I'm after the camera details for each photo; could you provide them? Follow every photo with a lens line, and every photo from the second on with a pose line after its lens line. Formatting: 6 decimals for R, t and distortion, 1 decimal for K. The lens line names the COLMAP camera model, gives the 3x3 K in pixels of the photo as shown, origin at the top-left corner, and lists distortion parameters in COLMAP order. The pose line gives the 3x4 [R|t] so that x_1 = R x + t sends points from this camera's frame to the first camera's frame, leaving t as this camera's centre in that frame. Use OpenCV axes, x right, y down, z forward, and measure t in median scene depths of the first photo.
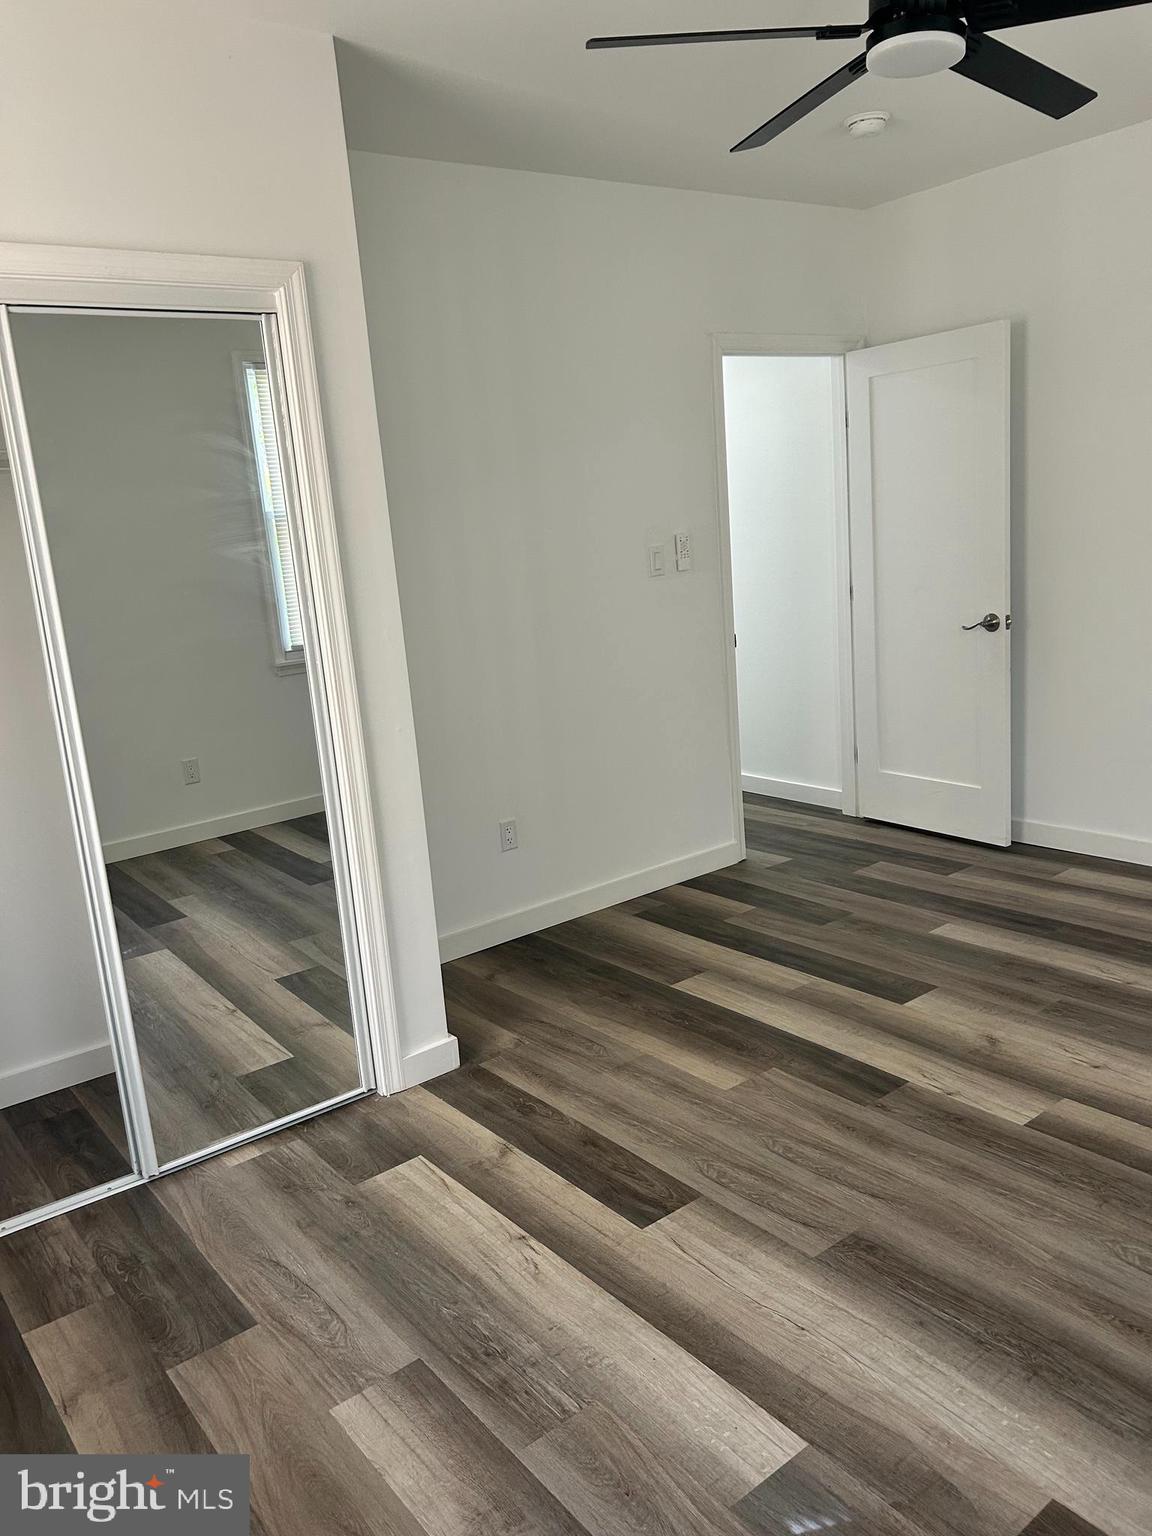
lens RADIAL K [[1162.3, 0, 576.5], [0, 1162.3, 756.8], [0, 0, 1]] dist [0.086444, -0.076413]
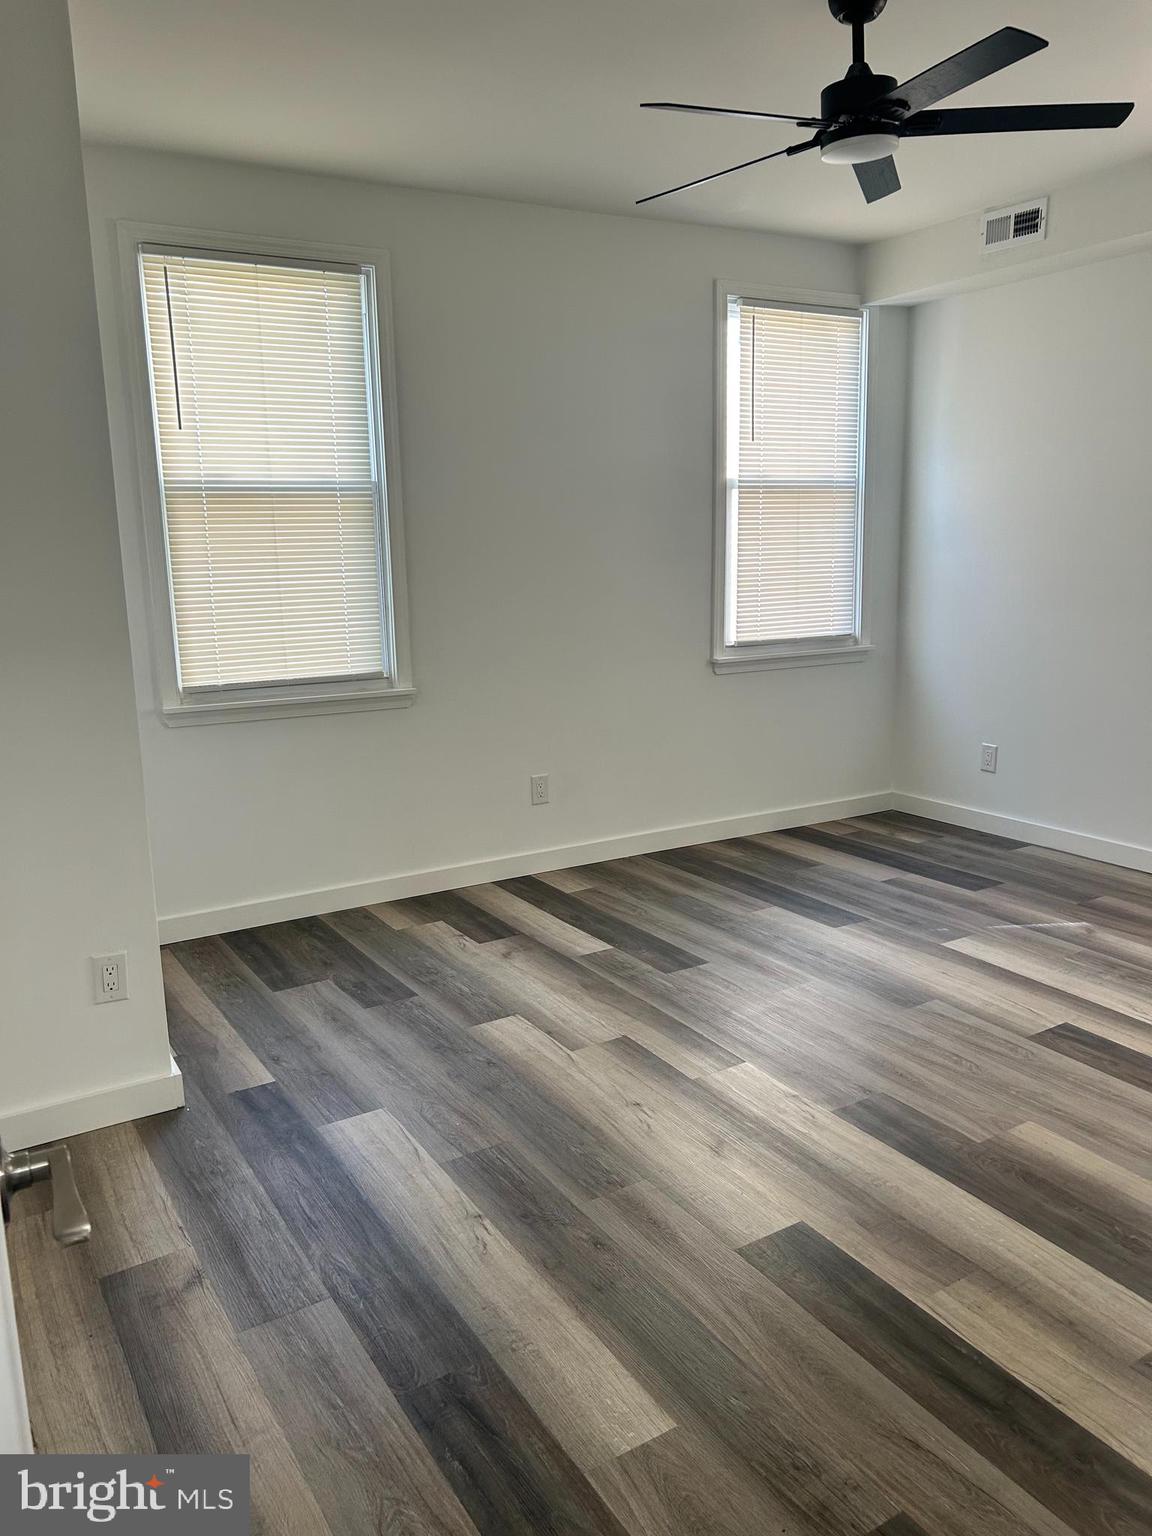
lens RADIAL K [[1162.3, 0, 565.1], [0, 1162.3, 765.5], [0, 0, 1]] dist [0.086444, -0.076413]
pose [[-0.989347, 0.063480, 0.131008, 0.396414], [0.109826, 0.916169, 0.385452, -0.427539], [-0.095557, 0.395734, -0.913380, 2.003589]]
